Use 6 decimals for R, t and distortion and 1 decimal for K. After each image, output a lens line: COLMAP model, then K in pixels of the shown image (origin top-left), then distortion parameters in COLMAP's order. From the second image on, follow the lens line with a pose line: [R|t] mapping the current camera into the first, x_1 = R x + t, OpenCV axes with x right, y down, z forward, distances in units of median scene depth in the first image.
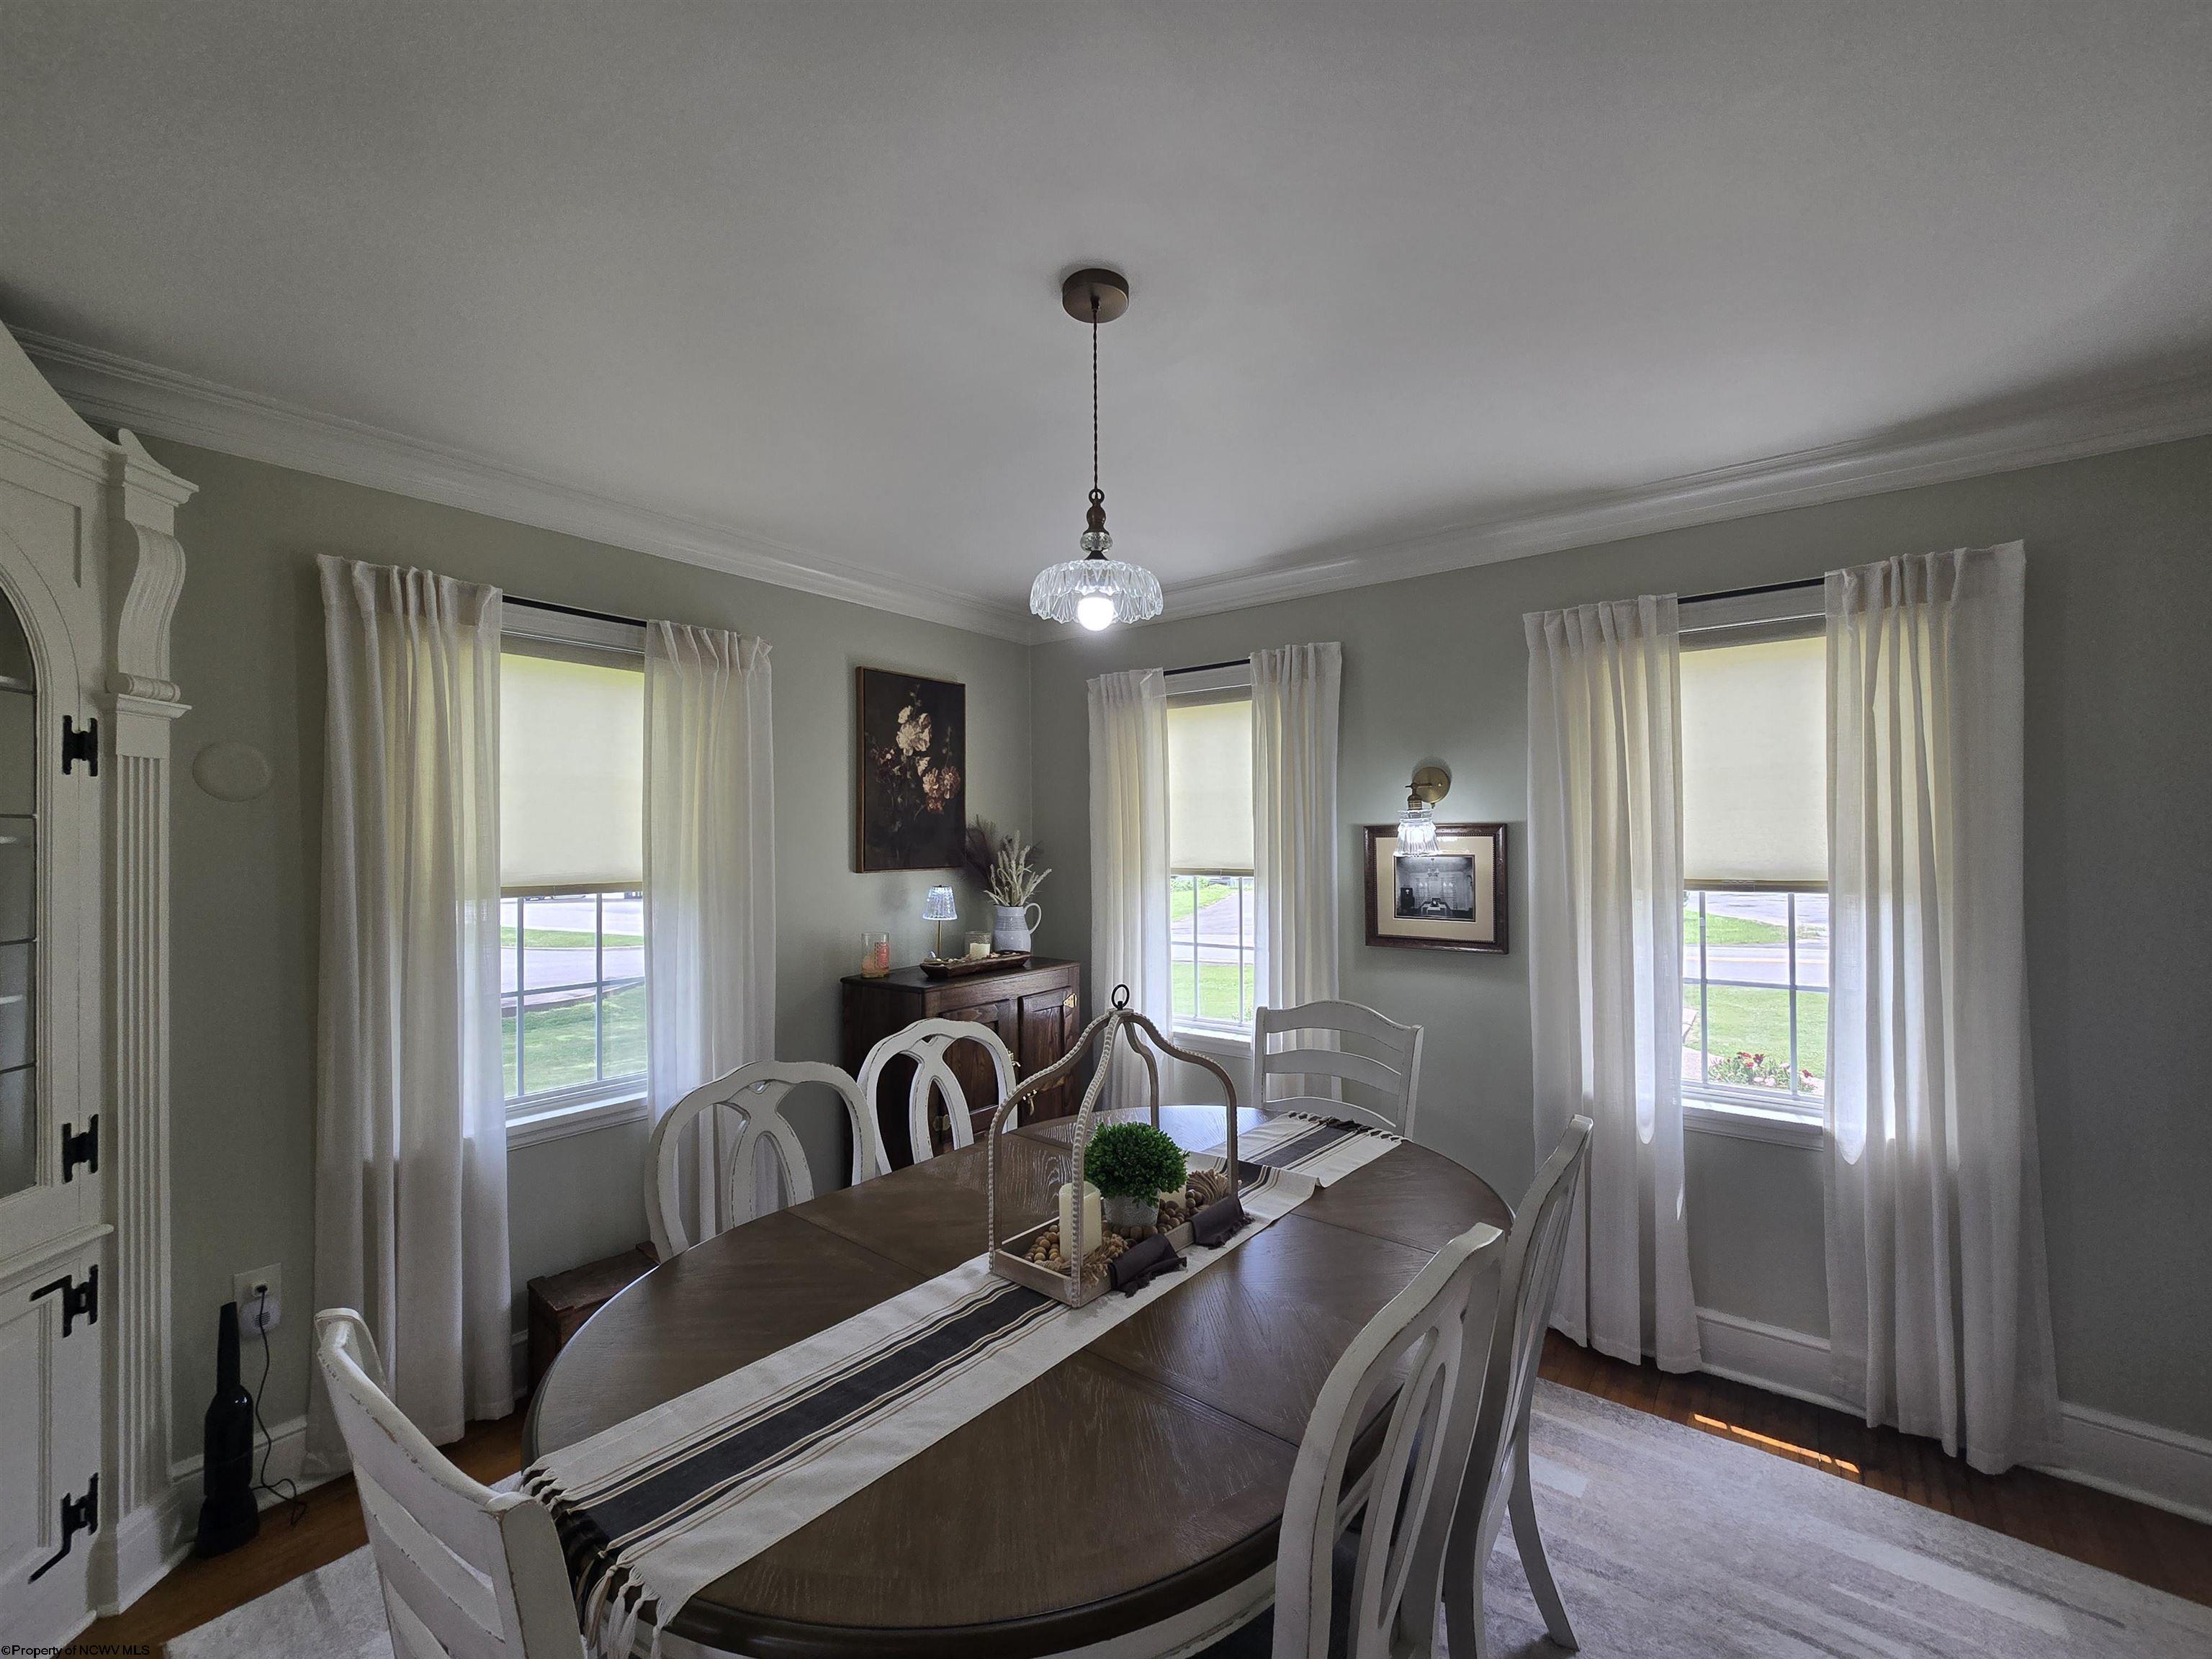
lens RADIAL K [[906.7, 0, 1122.5], [0, 906.7, 836.3], [0, 0, 1]] dist [-0.002590, 0.000800]
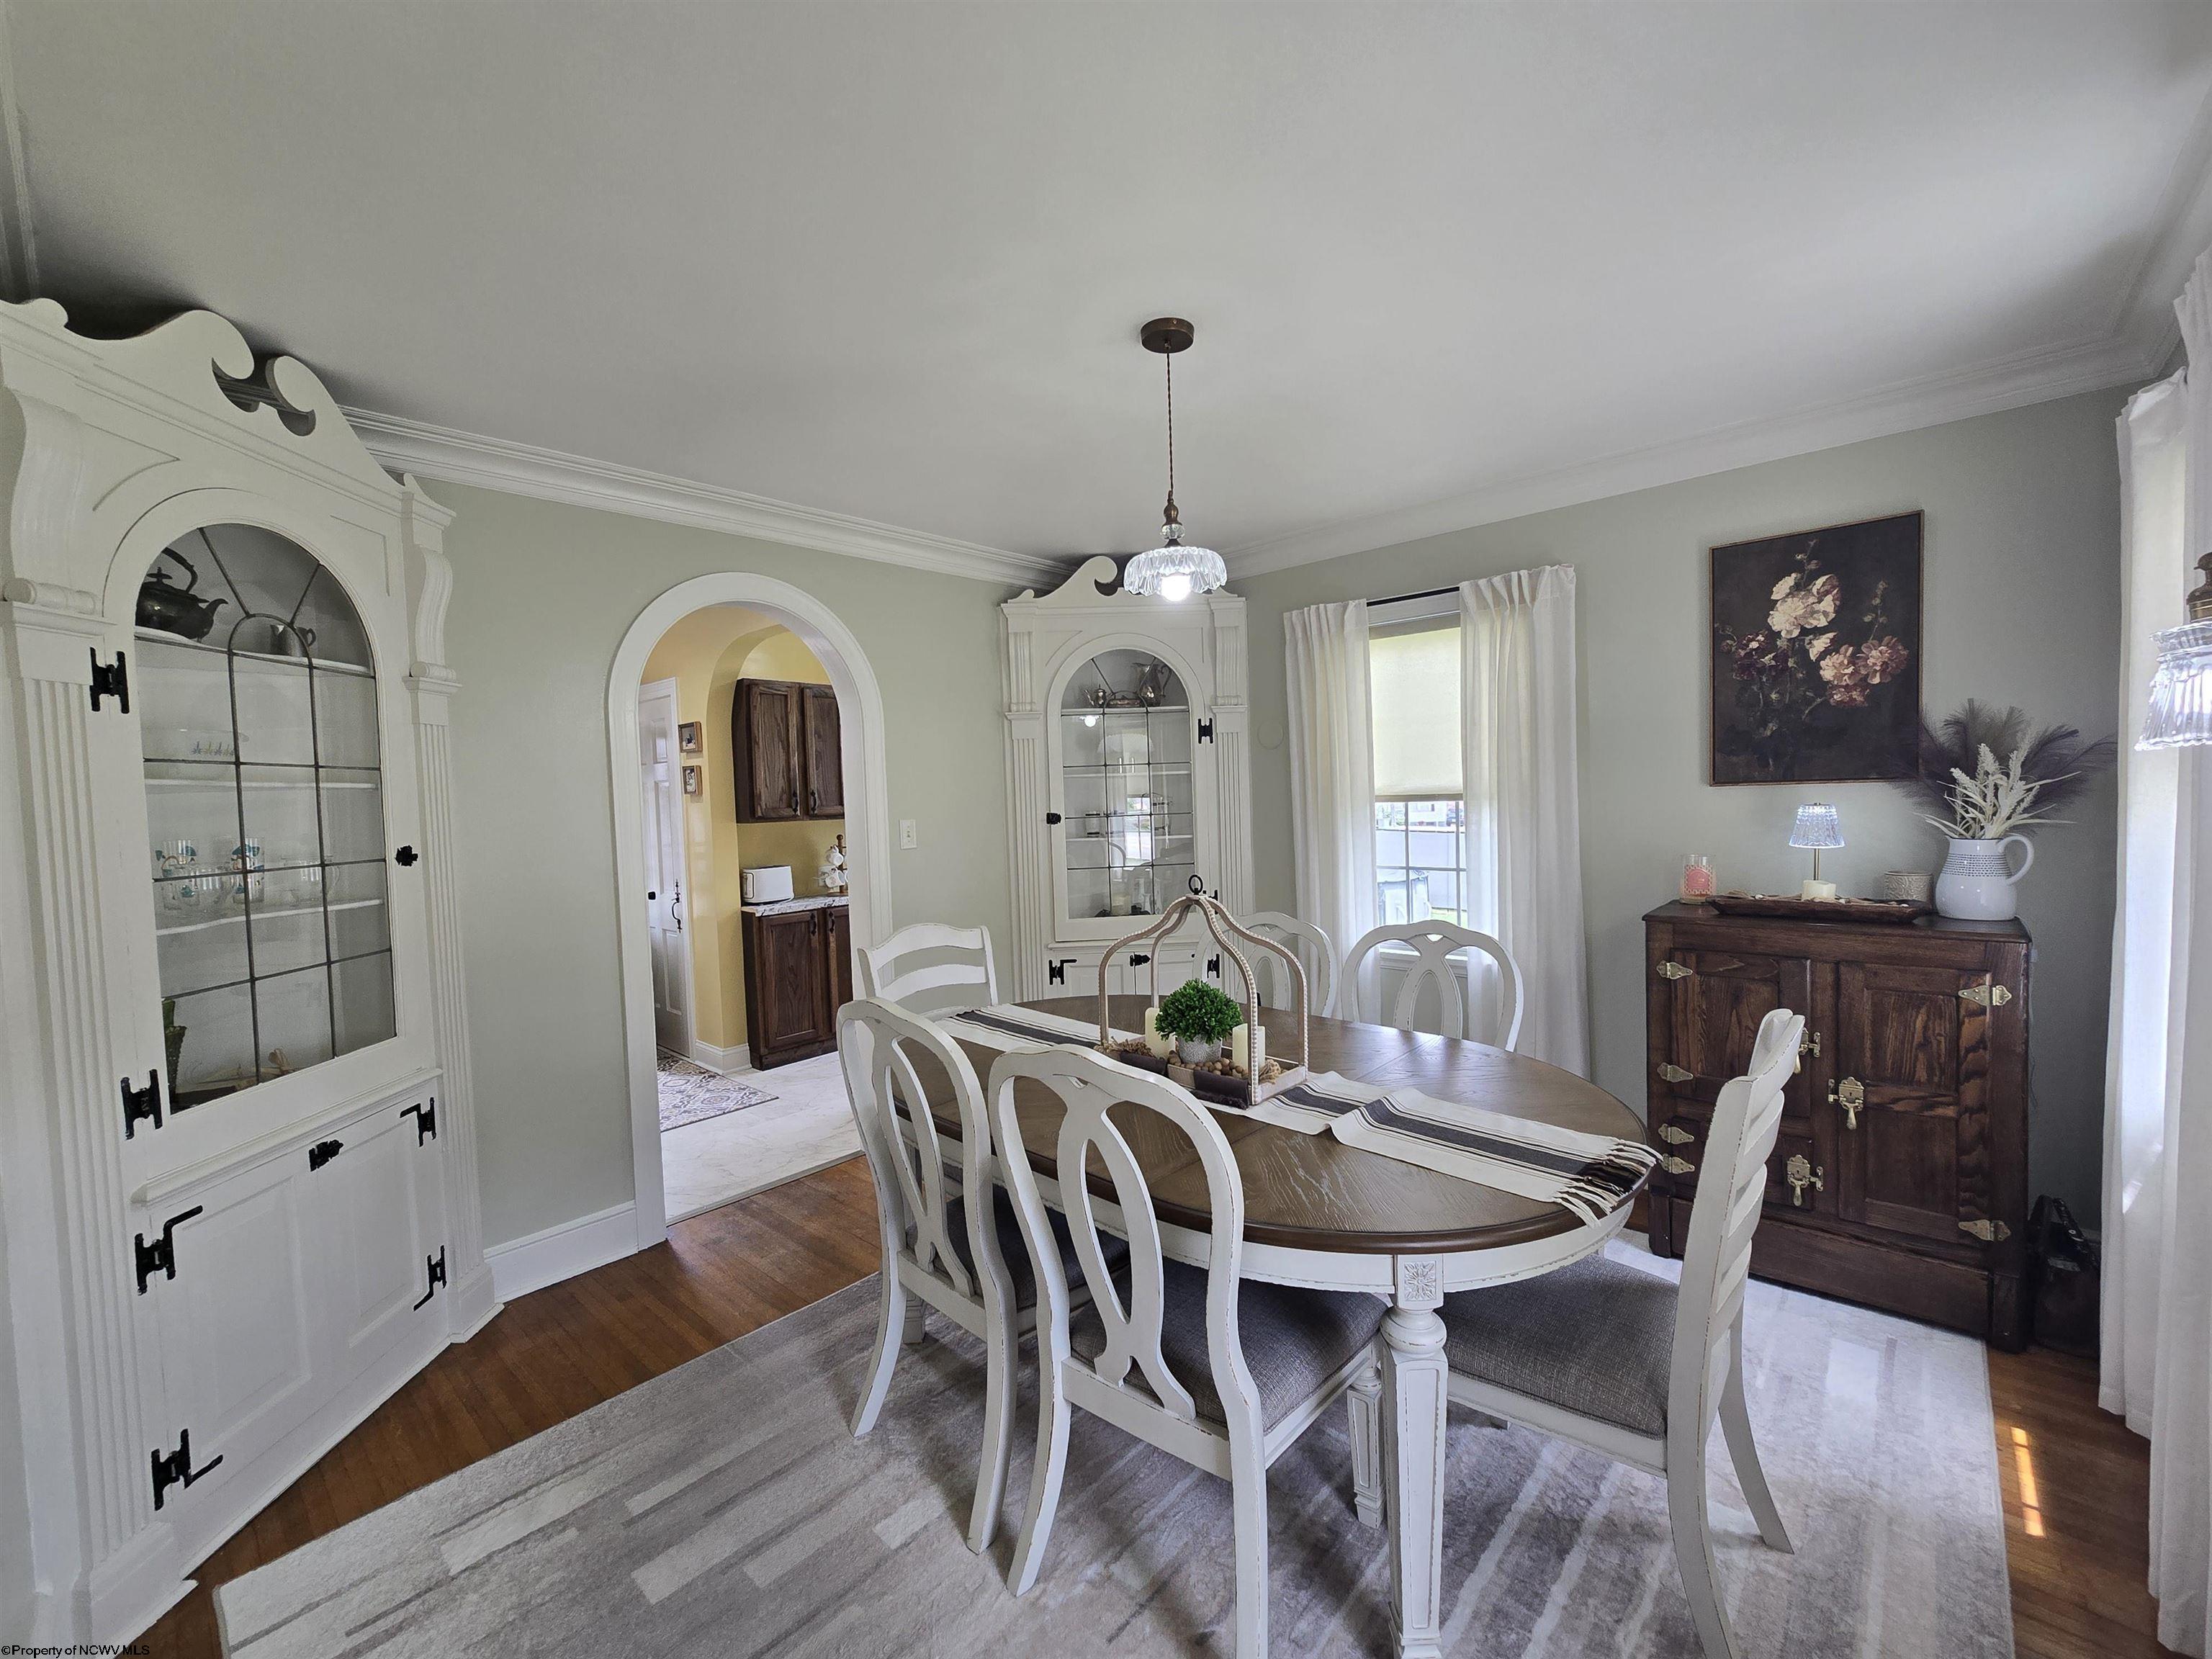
lens RADIAL K [[906.7, 0, 1114.2], [0, 906.7, 833.0], [0, 0, 1]] dist [-0.002590, 0.000800]
pose [[-0.078648, 0.054248, -0.995425, 0.630001], [0.038617, 0.997935, 0.051333, 0.018114], [0.996154, -0.034403, -0.080581, 0.489217]]
